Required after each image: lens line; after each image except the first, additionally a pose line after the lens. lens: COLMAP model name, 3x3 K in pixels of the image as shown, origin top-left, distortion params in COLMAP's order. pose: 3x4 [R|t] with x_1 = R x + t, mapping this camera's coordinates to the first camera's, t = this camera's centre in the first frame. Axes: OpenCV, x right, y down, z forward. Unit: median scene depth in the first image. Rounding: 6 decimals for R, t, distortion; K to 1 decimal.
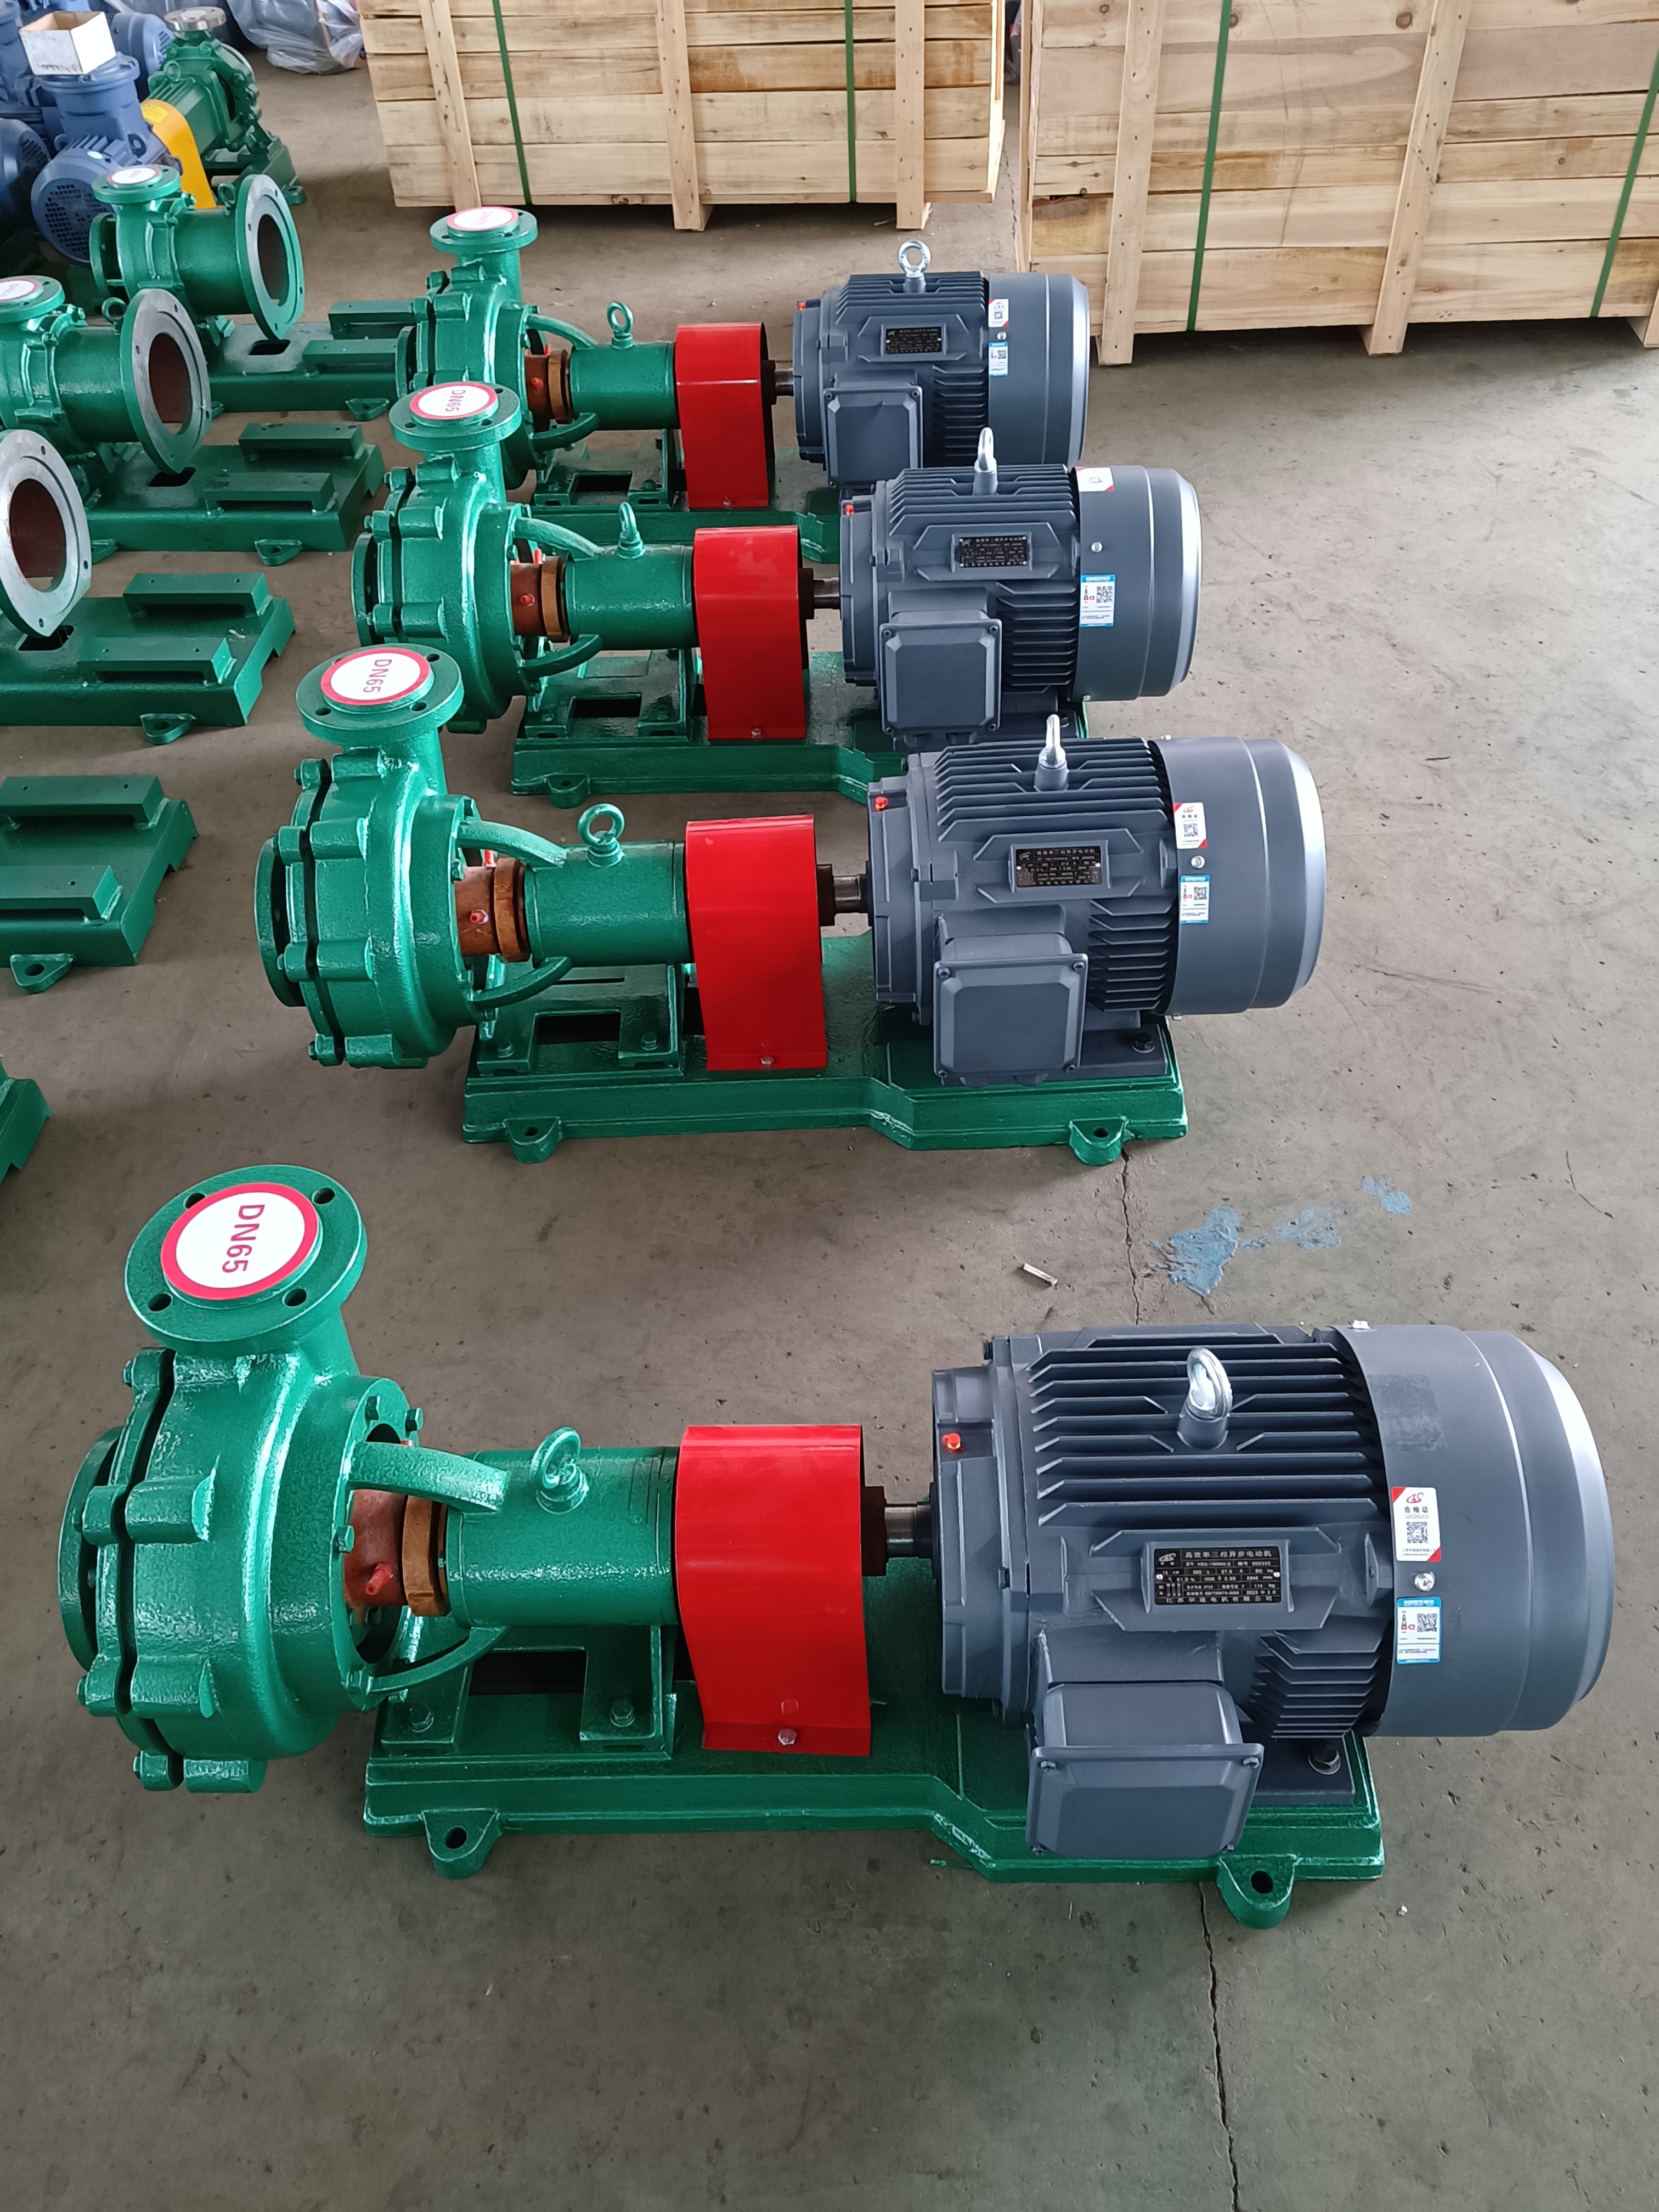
lens RADIAL K [[1740.5, 0, 841.0], [0, 1740.5, 1105.6], [0, 0, 1]] dist [0.066179, -0.057143]
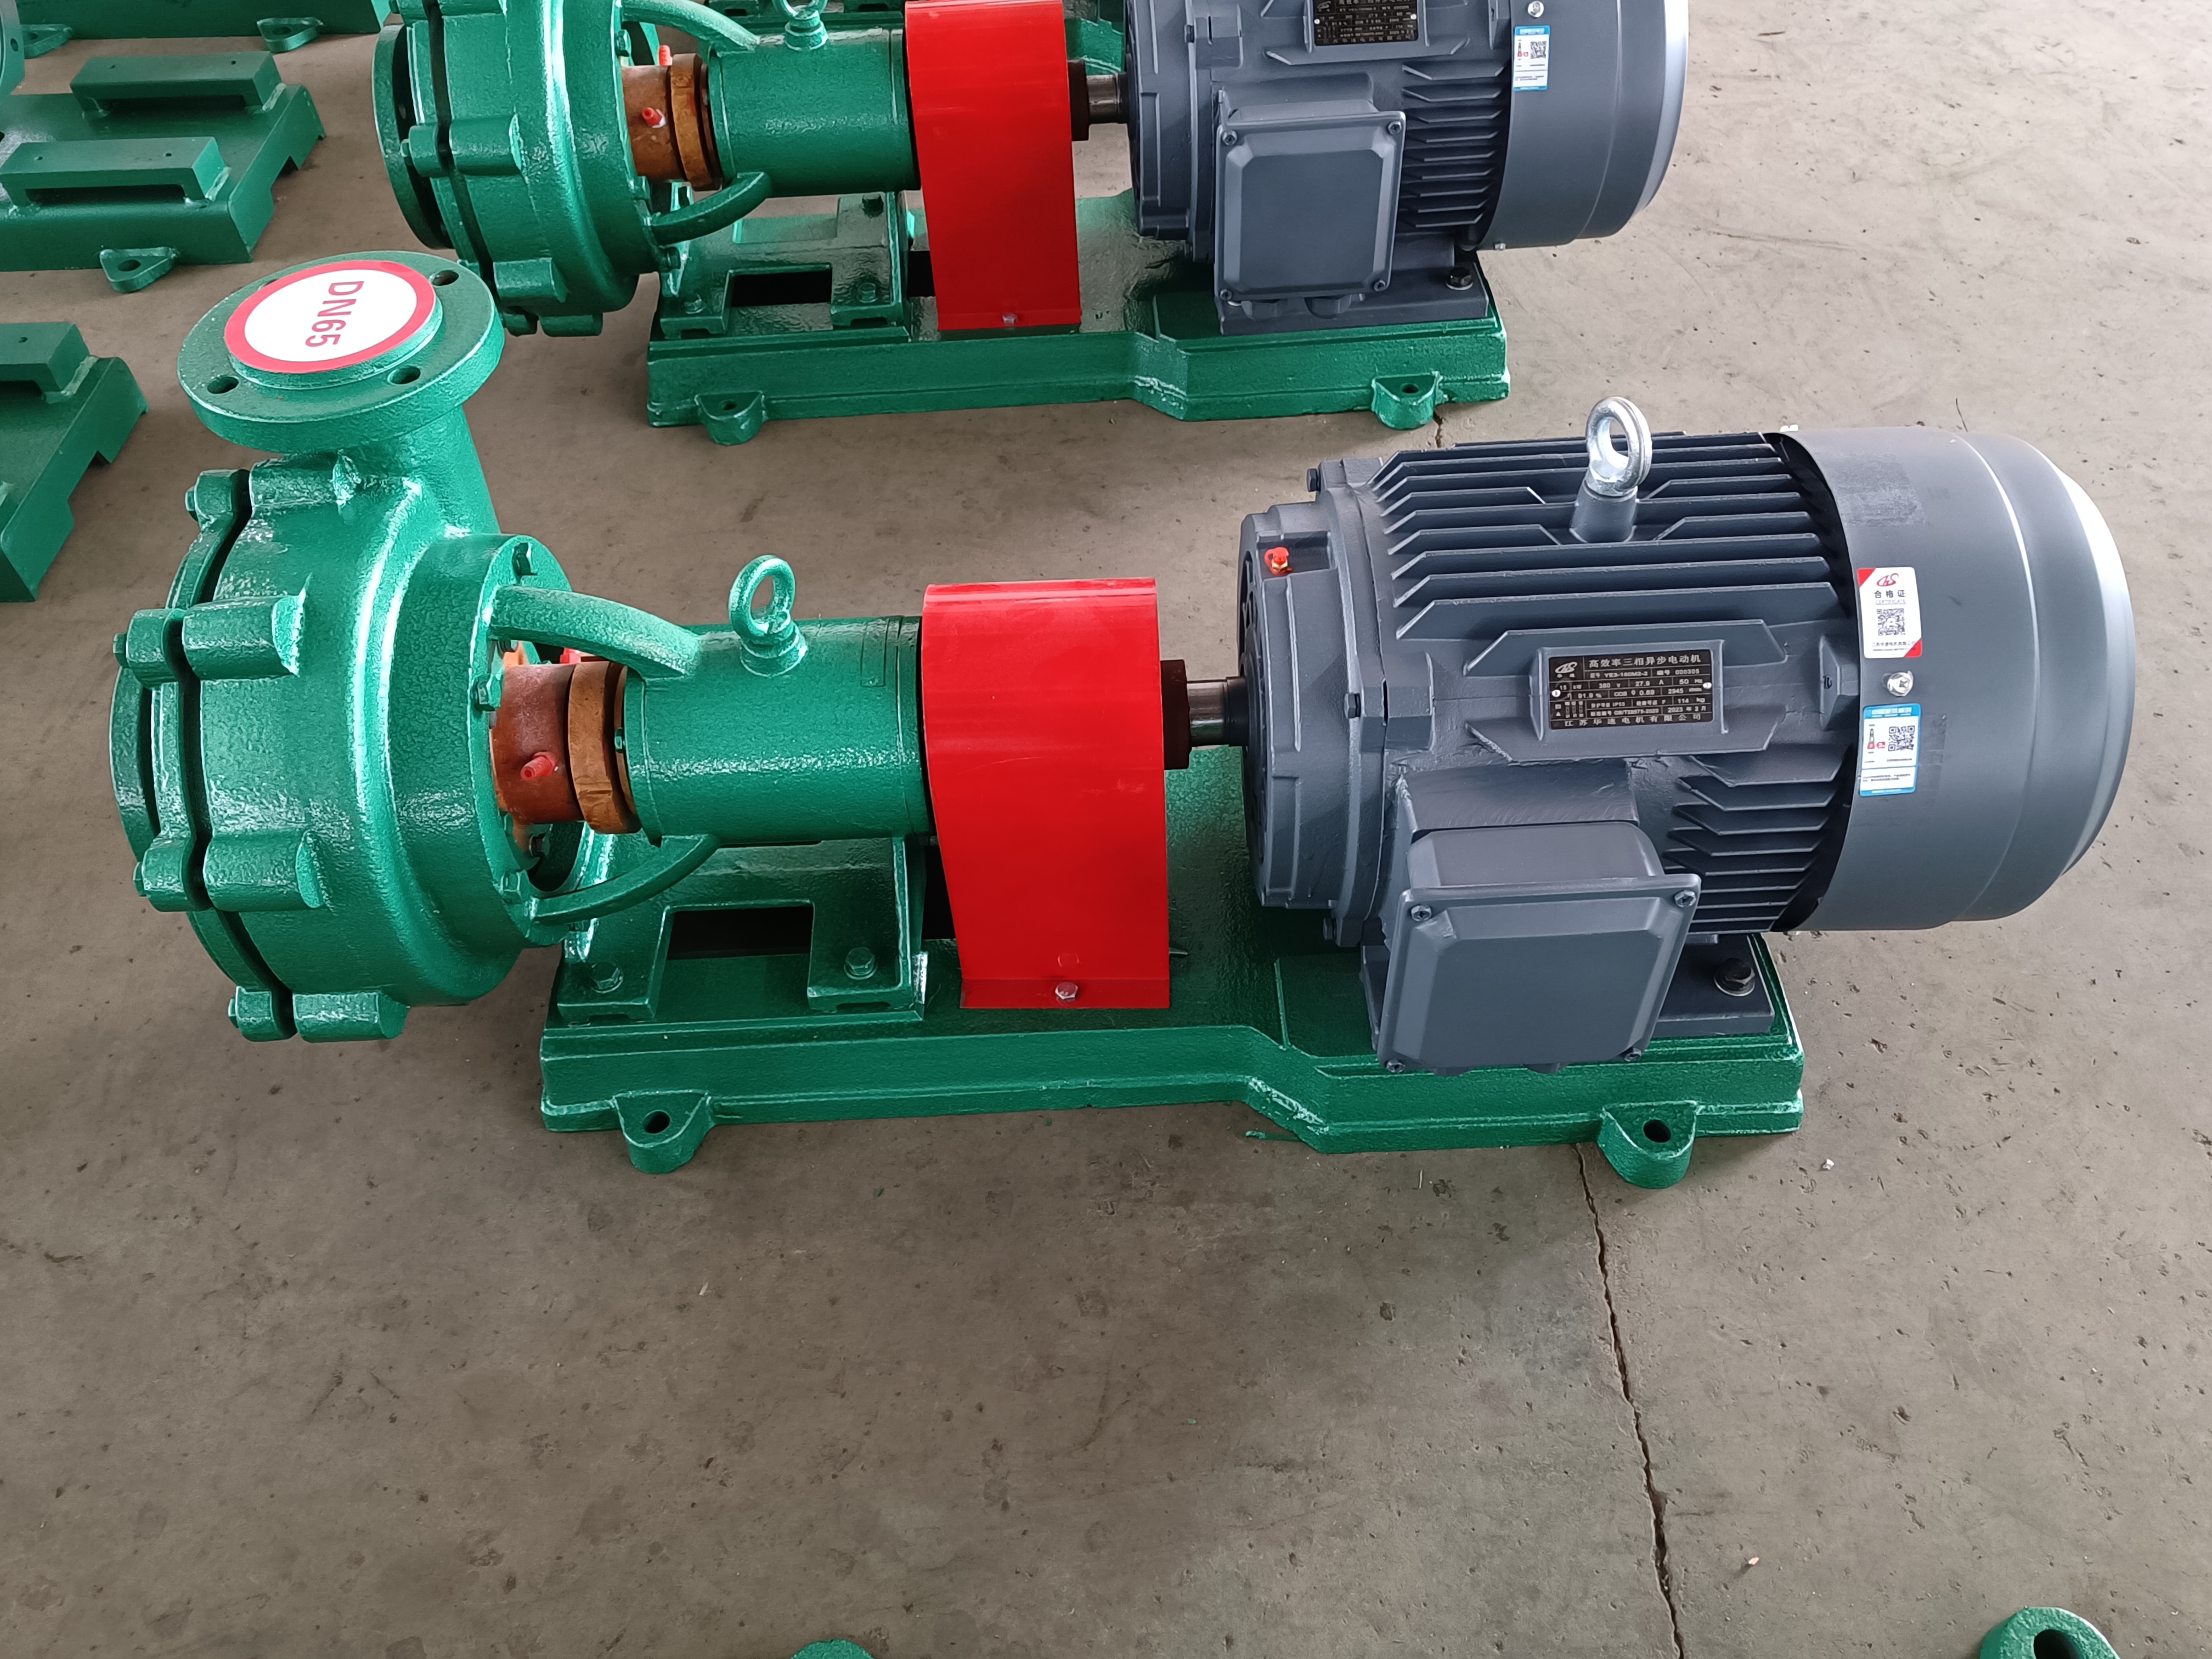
lens RADIAL K [[1740.5, 0, 1123.0], [0, 1740.5, 829.9], [0, 0, 1]] dist [0.066179, -0.057143]
pose [[0.999240, -0.020753, 0.033008, -0.029708], [0.018893, 0.998269, 0.055692, 0.242954], [-0.034106, -0.055026, 0.997902, 0.203836]]
